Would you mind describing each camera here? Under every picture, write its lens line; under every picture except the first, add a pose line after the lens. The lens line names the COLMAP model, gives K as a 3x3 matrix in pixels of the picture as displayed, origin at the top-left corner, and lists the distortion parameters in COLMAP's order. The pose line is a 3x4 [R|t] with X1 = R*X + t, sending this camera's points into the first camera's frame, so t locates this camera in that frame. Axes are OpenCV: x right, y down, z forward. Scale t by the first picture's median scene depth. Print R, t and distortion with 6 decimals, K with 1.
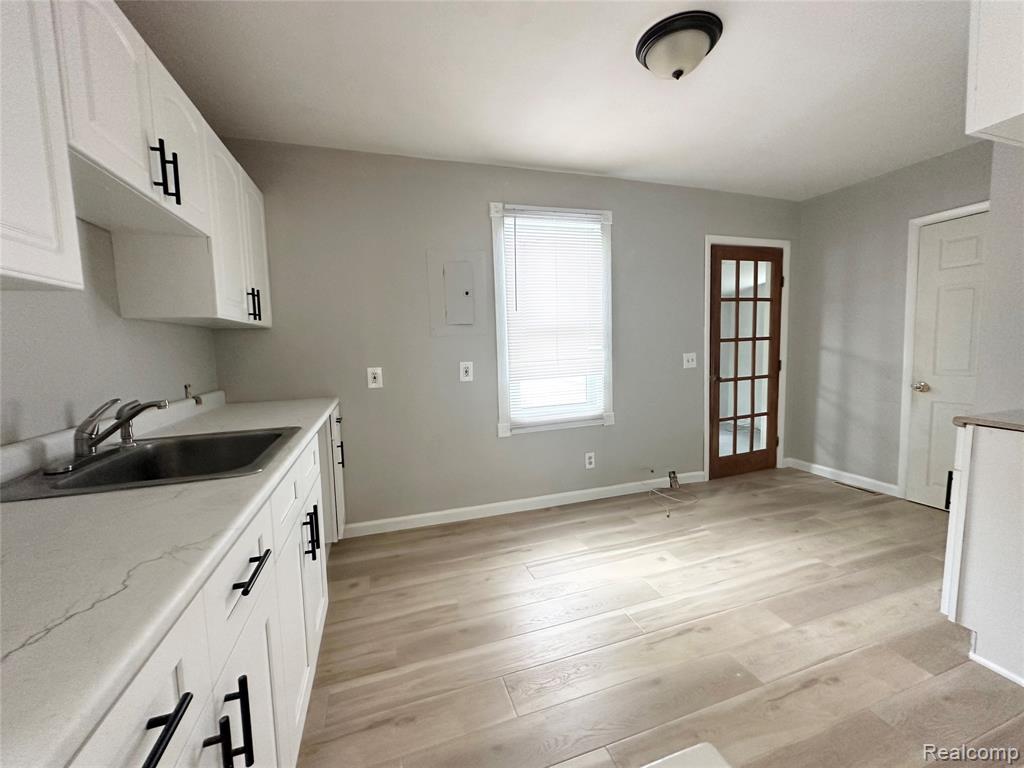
lens RADIAL K [[411.7, 0, 516.7], [0, 411.7, 381.5], [0, 0, 1]] dist [-0.001176, 0.000154]
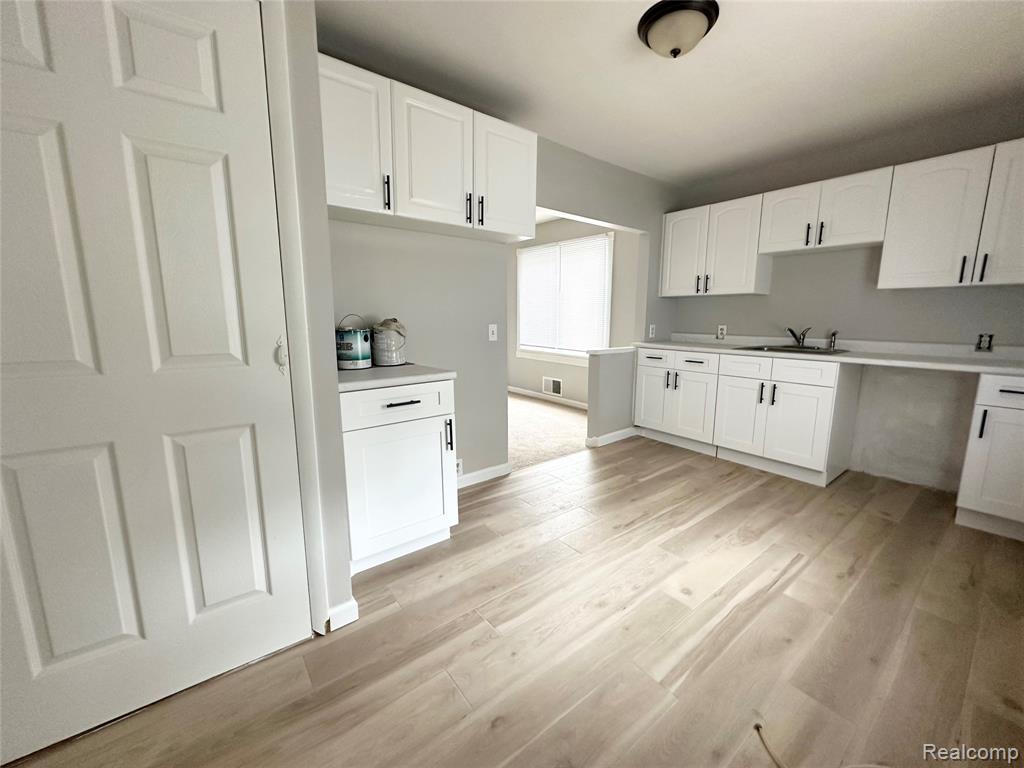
lens RADIAL K [[411.7, 0, 516.7], [0, 411.7, 381.5], [0, 0, 1]] dist [-0.001176, 0.000154]
pose [[-0.942428, 0.073056, -0.326331, 0.874863], [-0.013340, 0.966855, 0.254976, -0.141397], [0.334142, 0.244650, -0.910217, 1.495188]]
